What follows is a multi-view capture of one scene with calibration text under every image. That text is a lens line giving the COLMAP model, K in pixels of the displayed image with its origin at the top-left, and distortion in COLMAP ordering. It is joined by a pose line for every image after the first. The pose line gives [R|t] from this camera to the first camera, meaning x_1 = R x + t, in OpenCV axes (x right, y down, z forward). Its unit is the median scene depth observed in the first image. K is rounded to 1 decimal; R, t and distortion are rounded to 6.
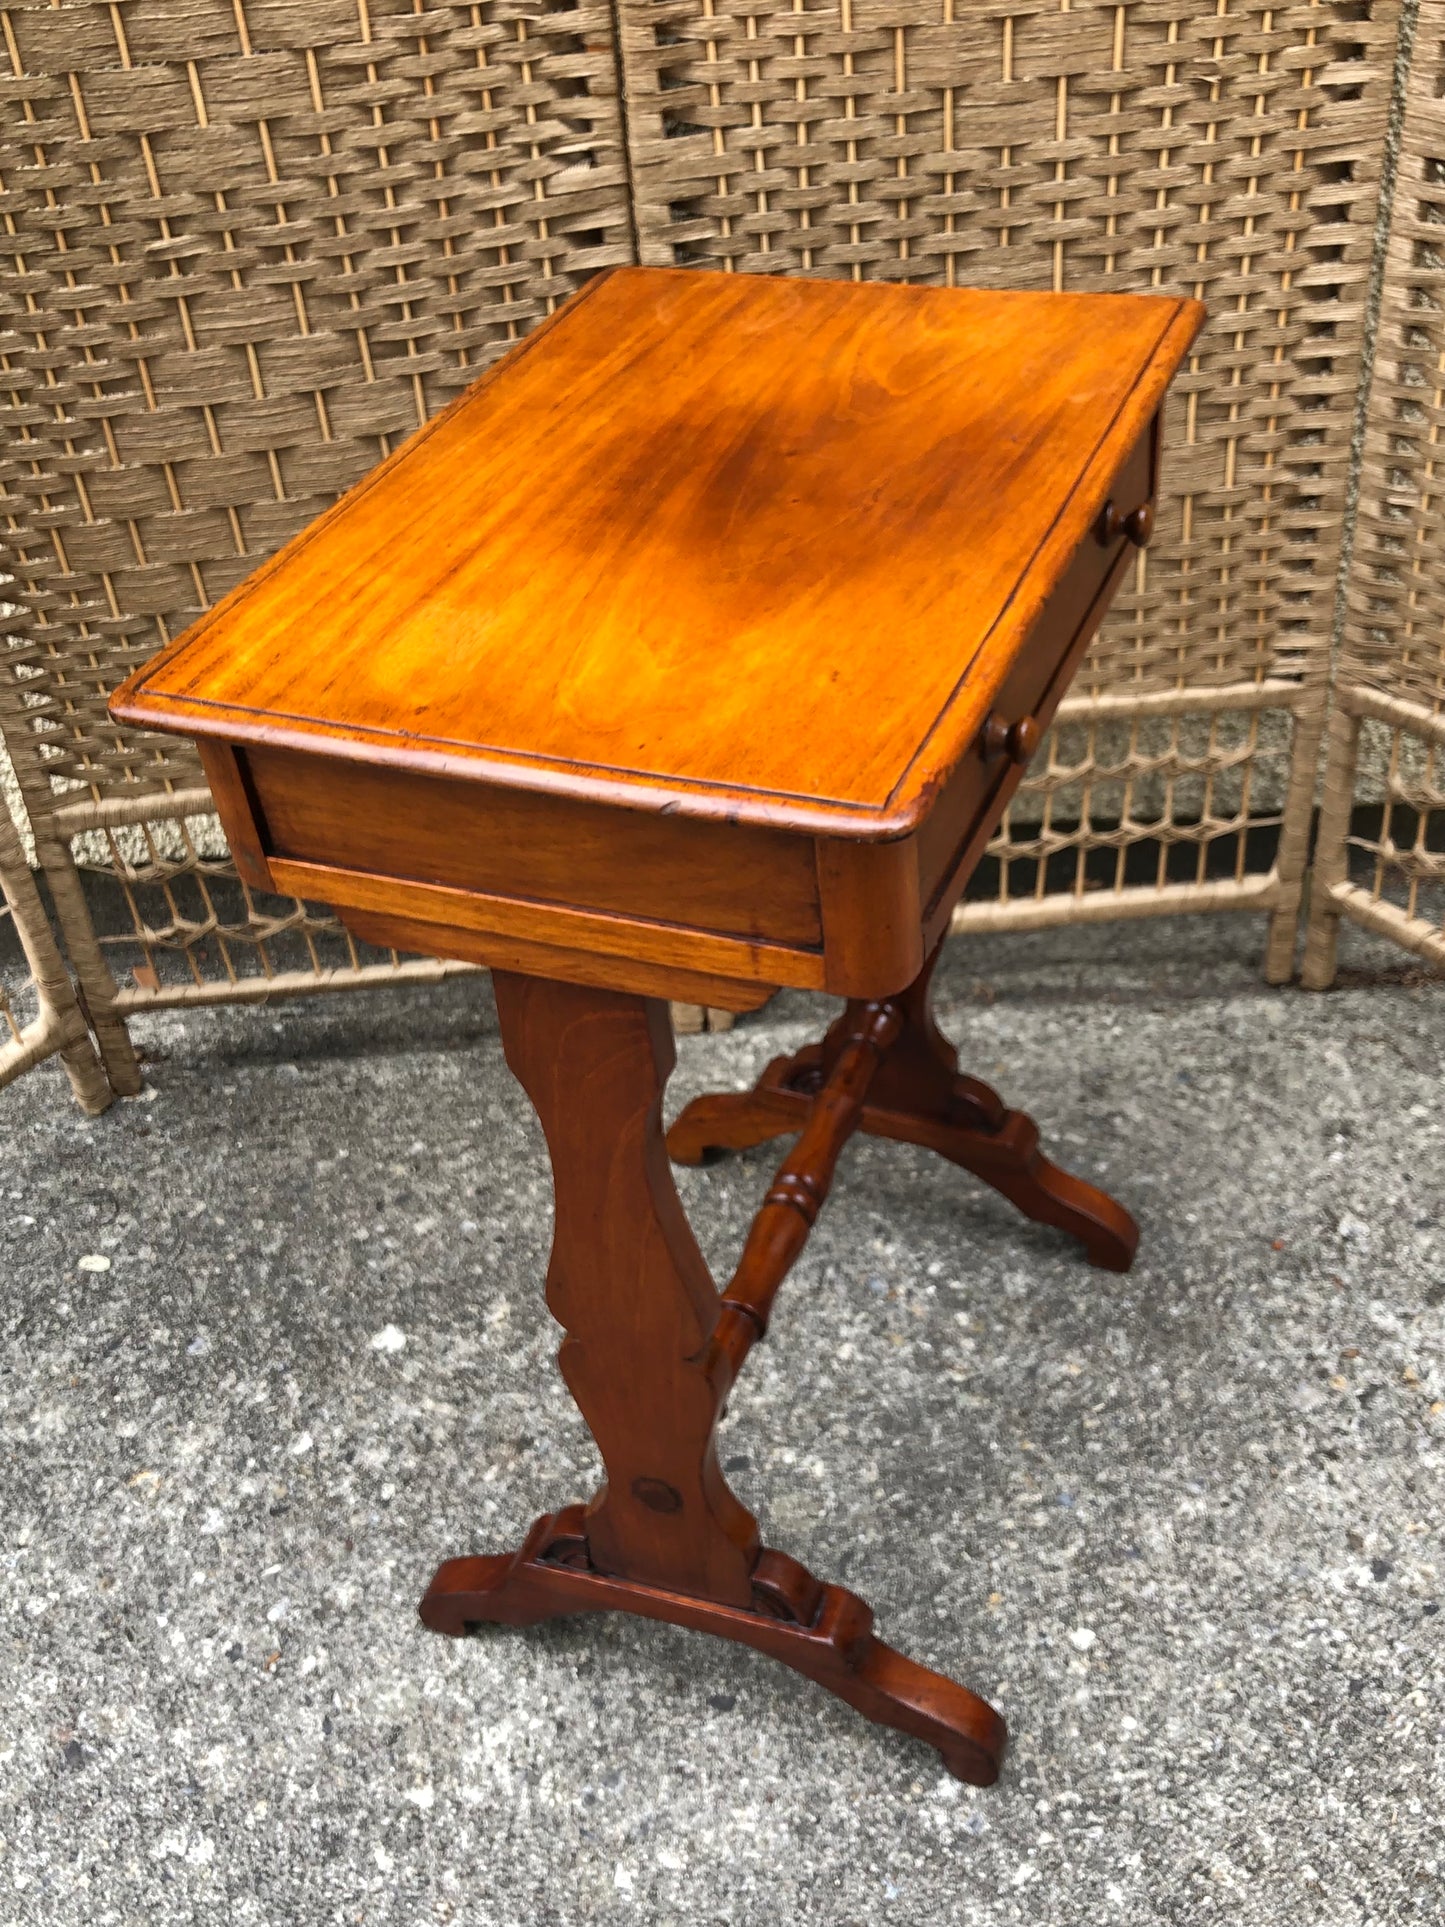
lens RADIAL K [[2000.1, 0, 719.2], [0, 2000.1, 945.5], [0, 0, 1]] dist [0.001120, 0.000000]
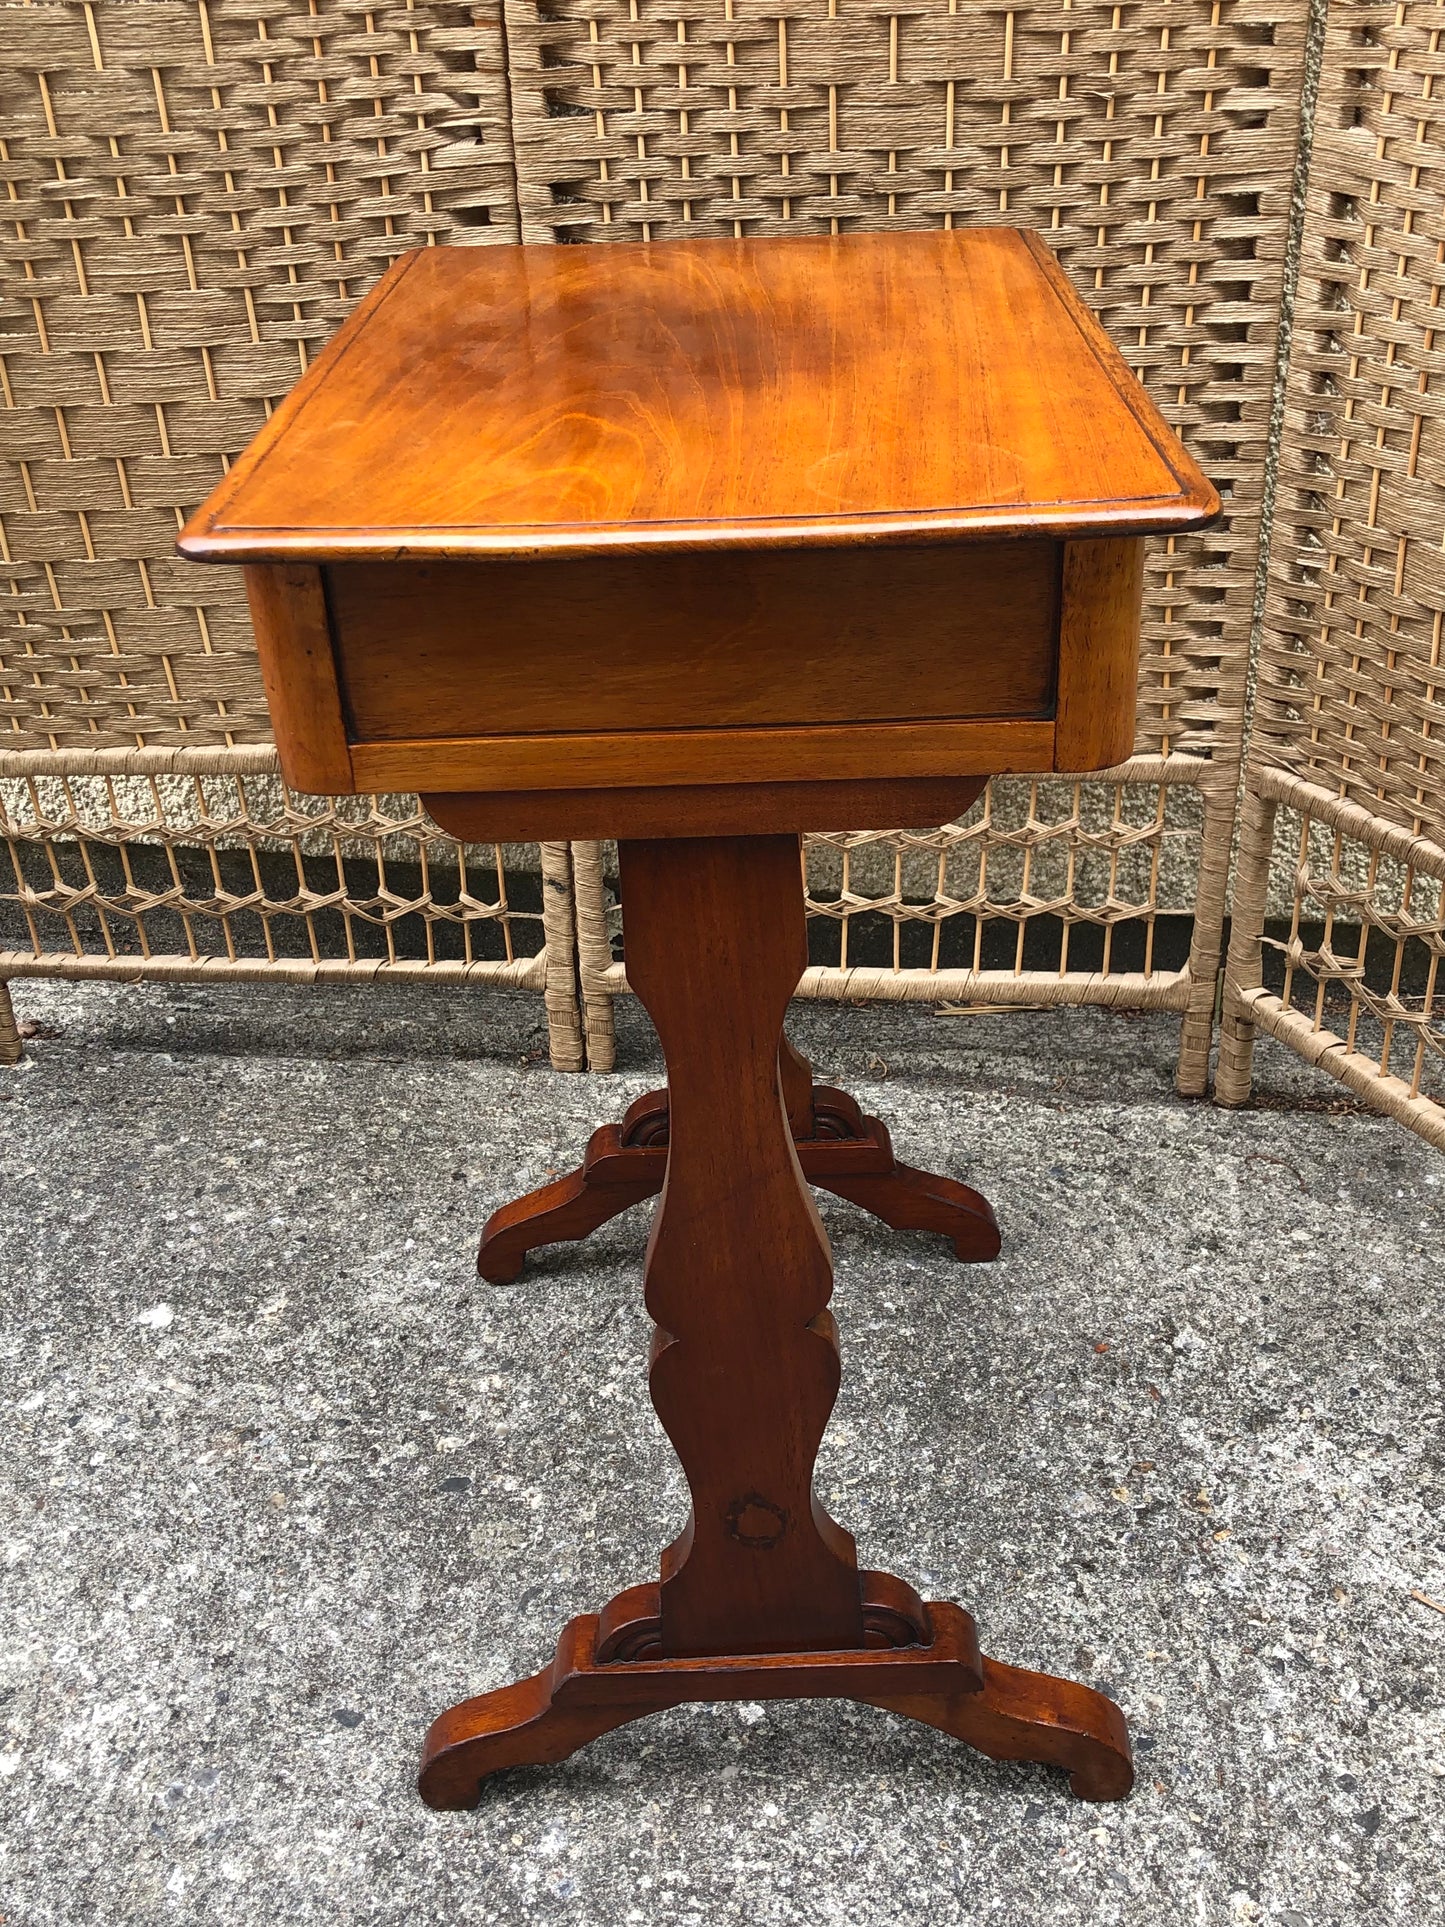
lens RADIAL K [[2000.1, 0, 722.8], [0, 2000.1, 938.3], [0, 0, 1]] dist [0.001120, 0.000000]
pose [[0.985383, 0.114285, -0.126328, 0.227120], [-0.127314, 0.986770, -0.100377, 0.088649], [0.113185, 0.114993, 0.986897, 0.067746]]
